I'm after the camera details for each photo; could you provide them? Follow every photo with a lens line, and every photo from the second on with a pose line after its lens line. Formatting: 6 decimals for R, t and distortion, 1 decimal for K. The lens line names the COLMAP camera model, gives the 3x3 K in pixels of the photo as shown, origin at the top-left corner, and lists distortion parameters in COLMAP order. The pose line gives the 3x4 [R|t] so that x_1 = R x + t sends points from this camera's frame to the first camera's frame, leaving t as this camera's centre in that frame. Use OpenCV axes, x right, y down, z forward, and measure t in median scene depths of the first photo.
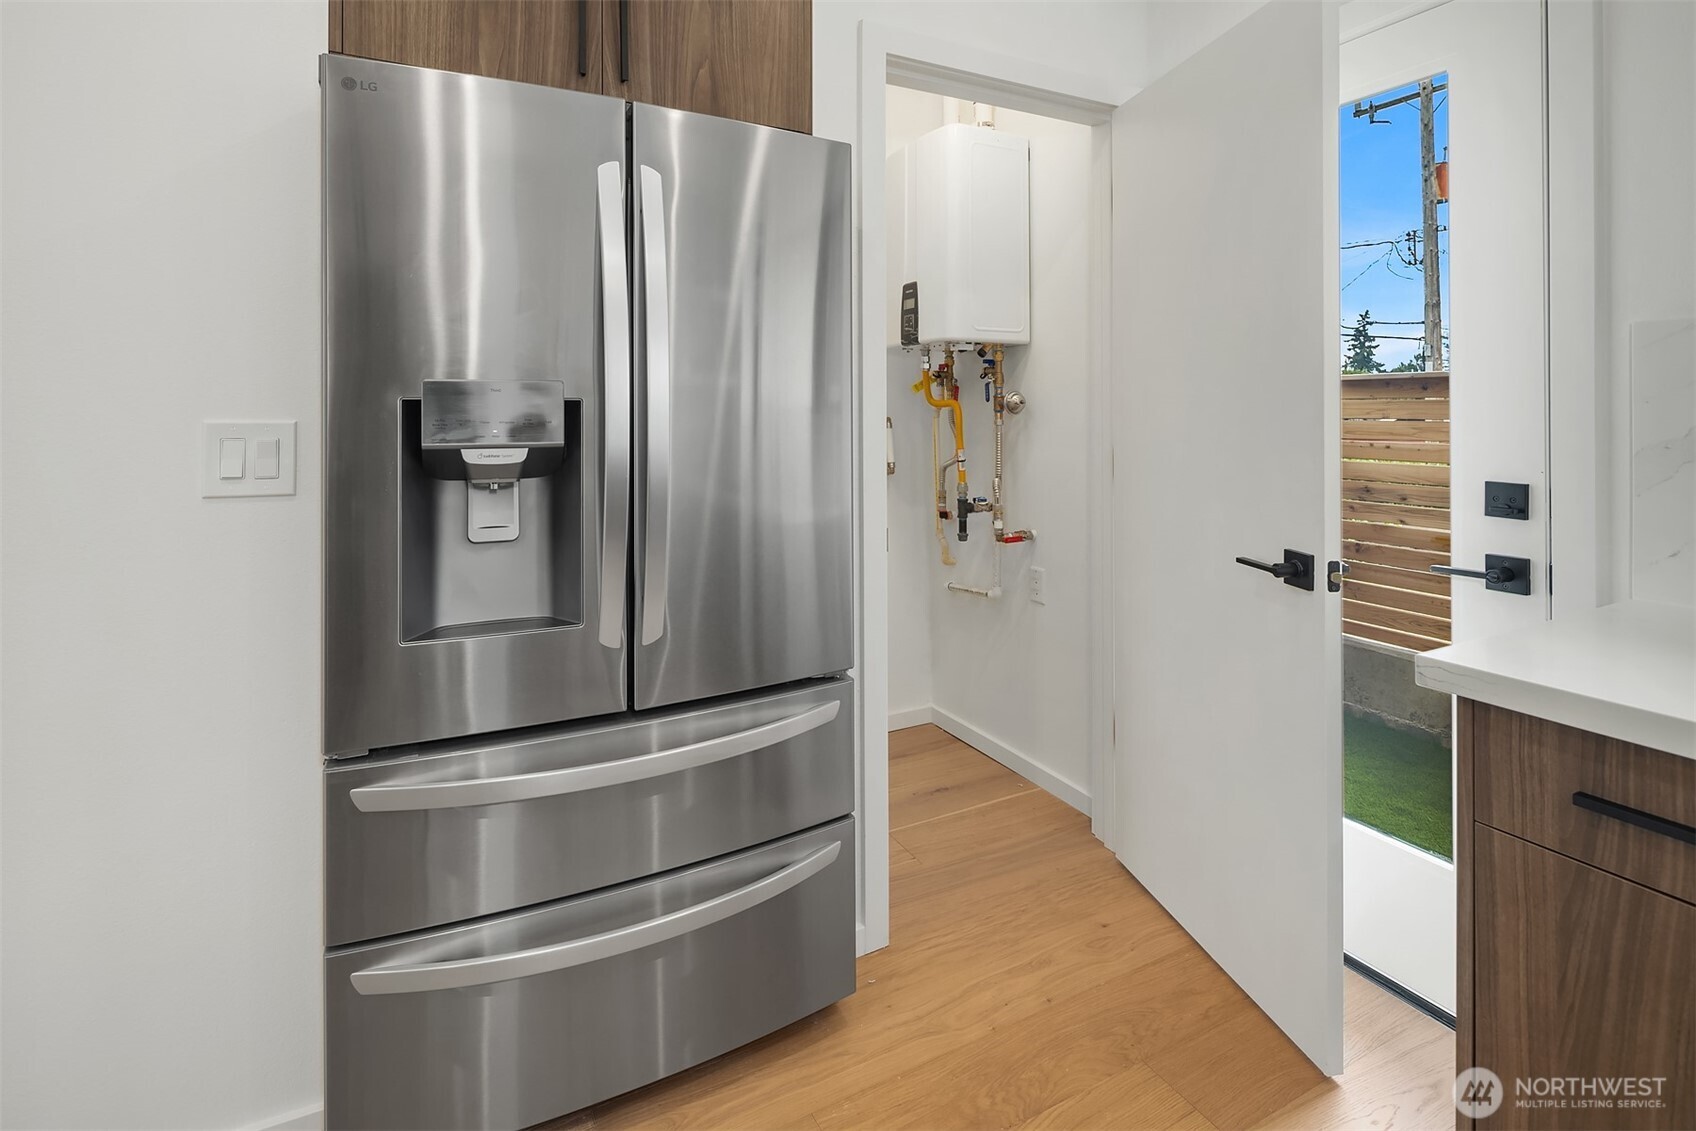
lens RADIAL K [[816.5, 0, 863.3], [0, 816.5, 408.4], [0, 0, 1]] dist [0.006468, -0.005064]
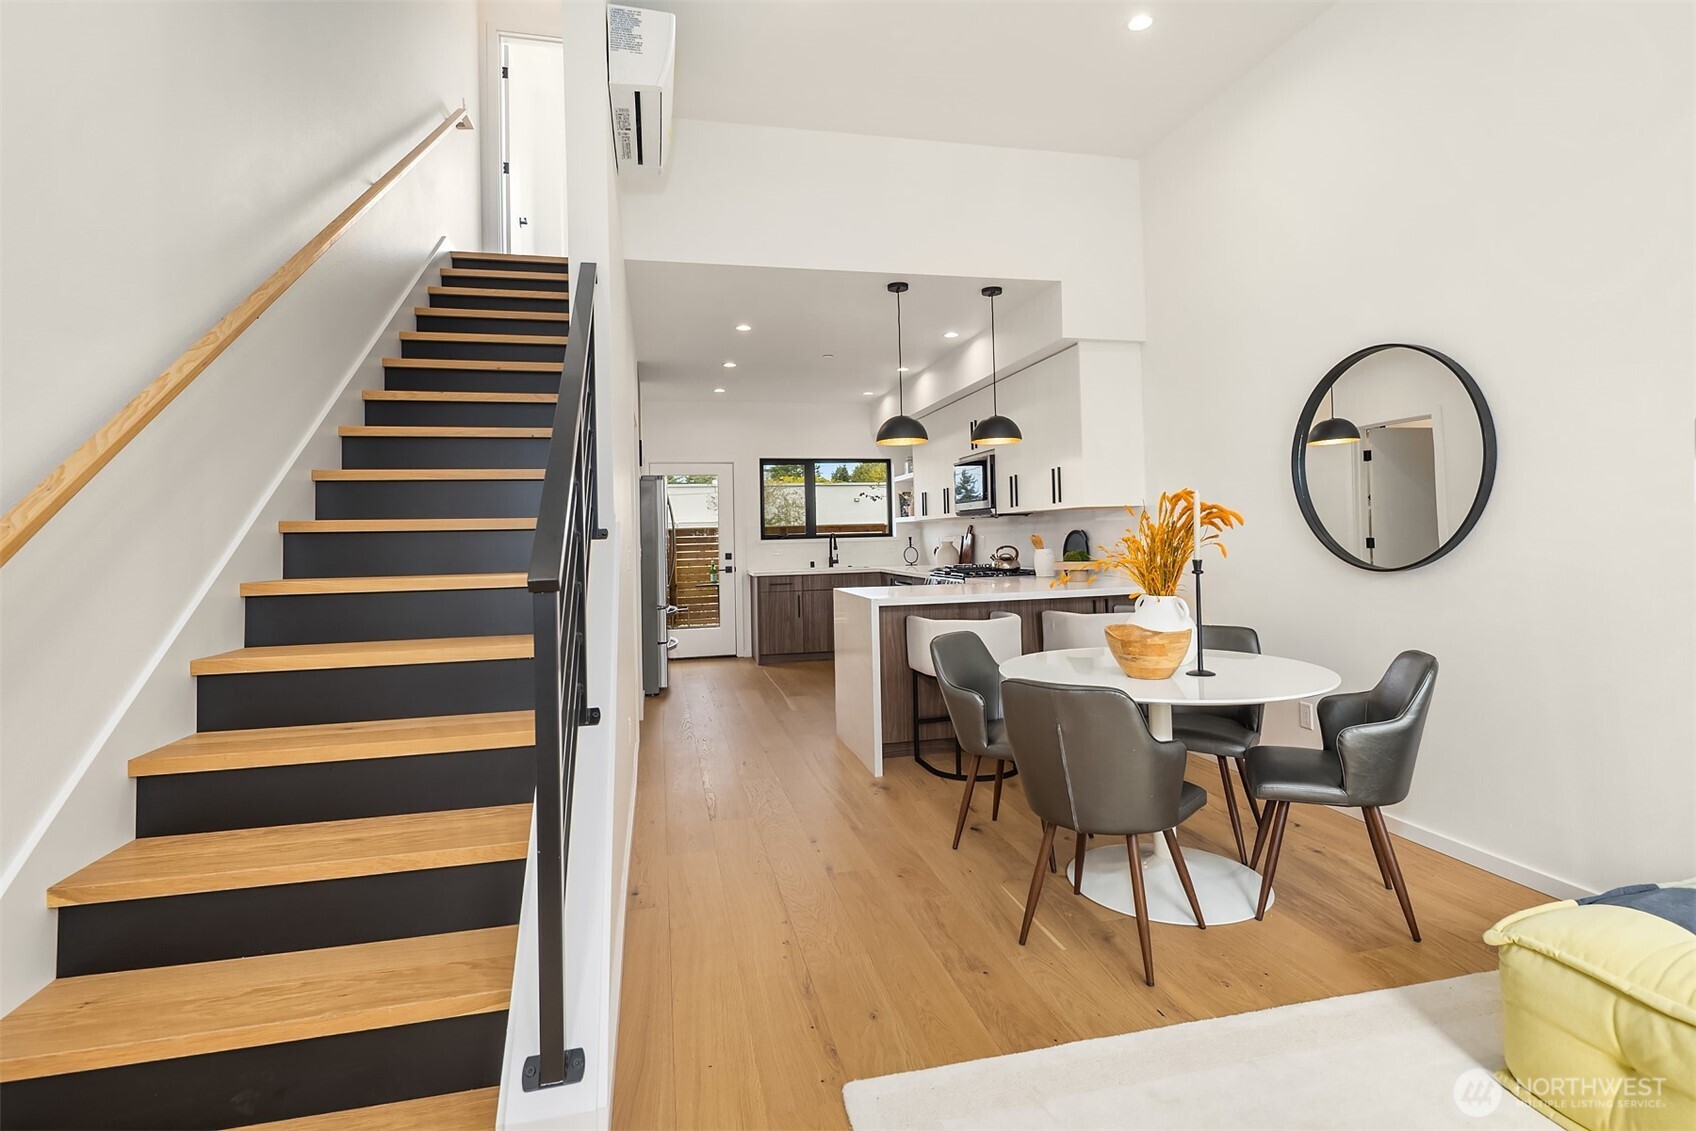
lens RADIAL K [[816.5, 0, 847.1], [0, 816.5, 518.8], [0, 0, 1]] dist [0.006468, -0.005064]
pose [[0.254532, 0.016992, 0.966915, -4.453549], [0.019117, 0.999562, -0.022598, -0.001838], [-0.966875, 0.024237, 0.254096, -1.216606]]
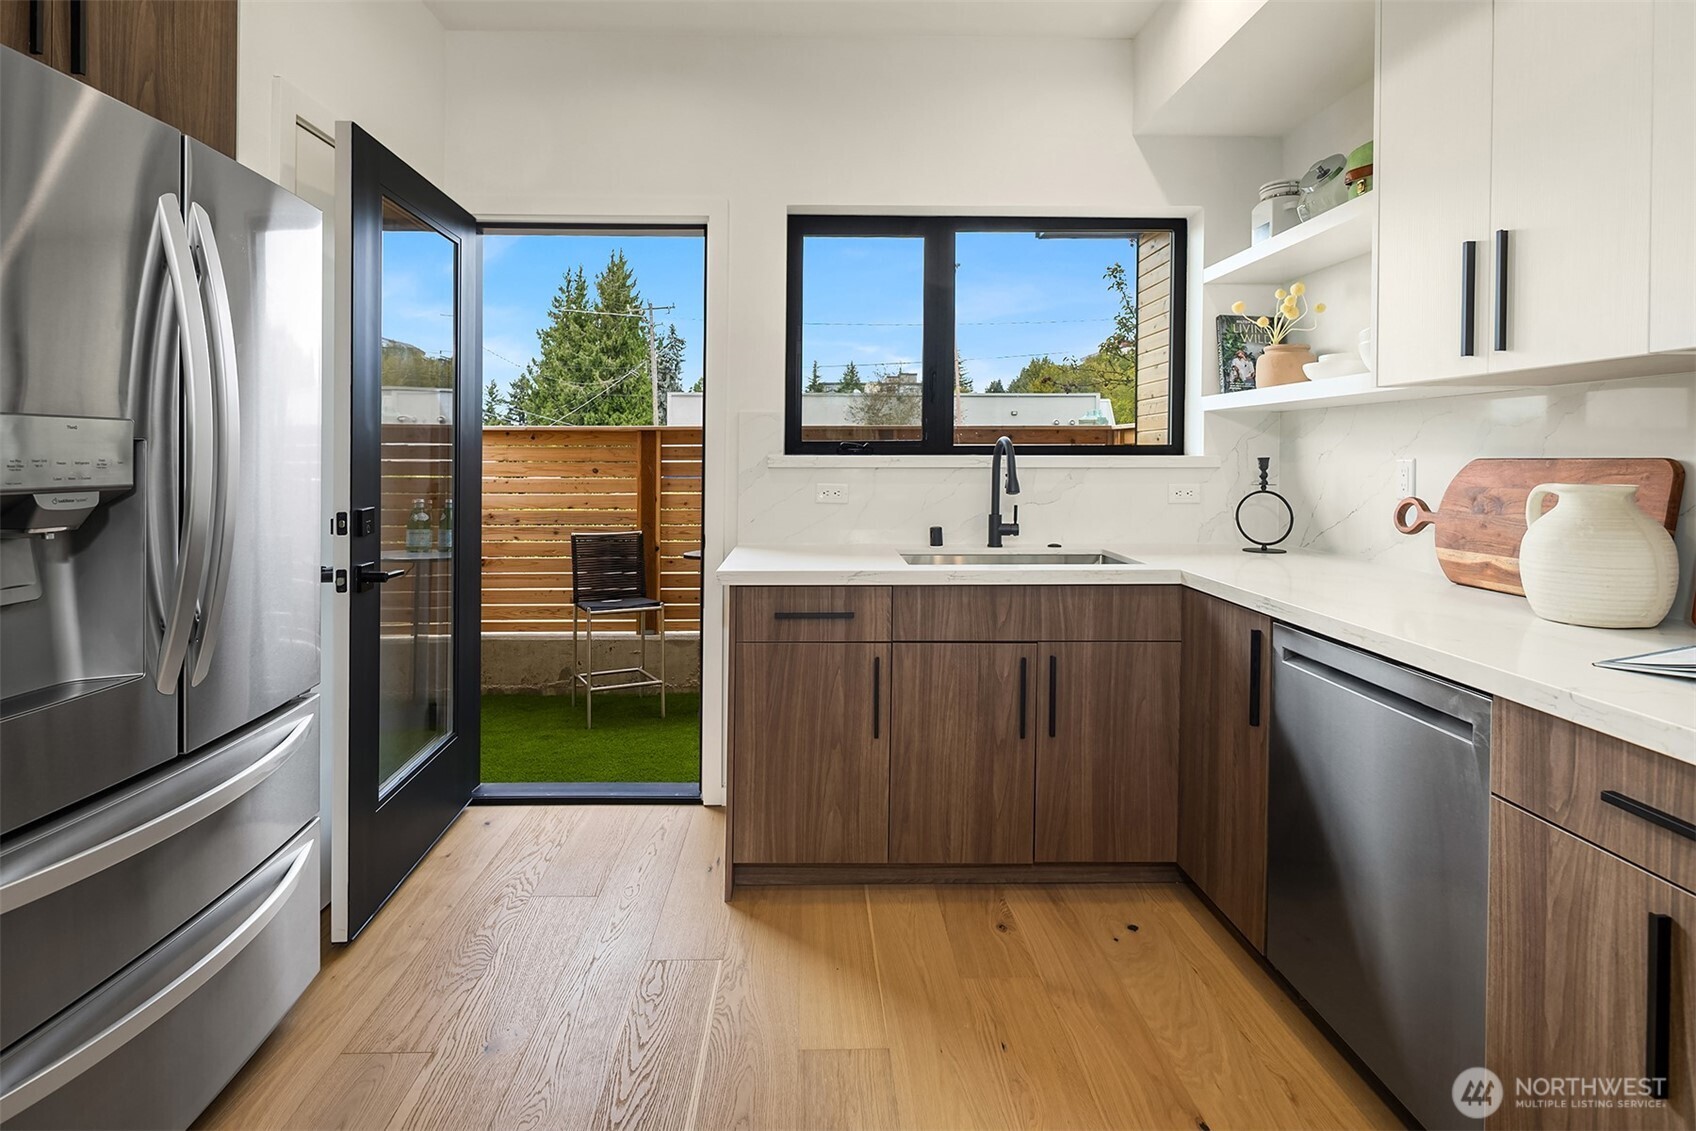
lens RADIAL K [[816.5, 0, 852.6], [0, 816.5, 493.3], [0, 0, 1]] dist [0.006468, -0.005064]
pose [[0.423939, -0.040434, 0.904788, -0.727160], [-0.005407, 0.998872, 0.047172, 0.002475], [-0.905675, -0.024891, 0.423242, -0.128202]]
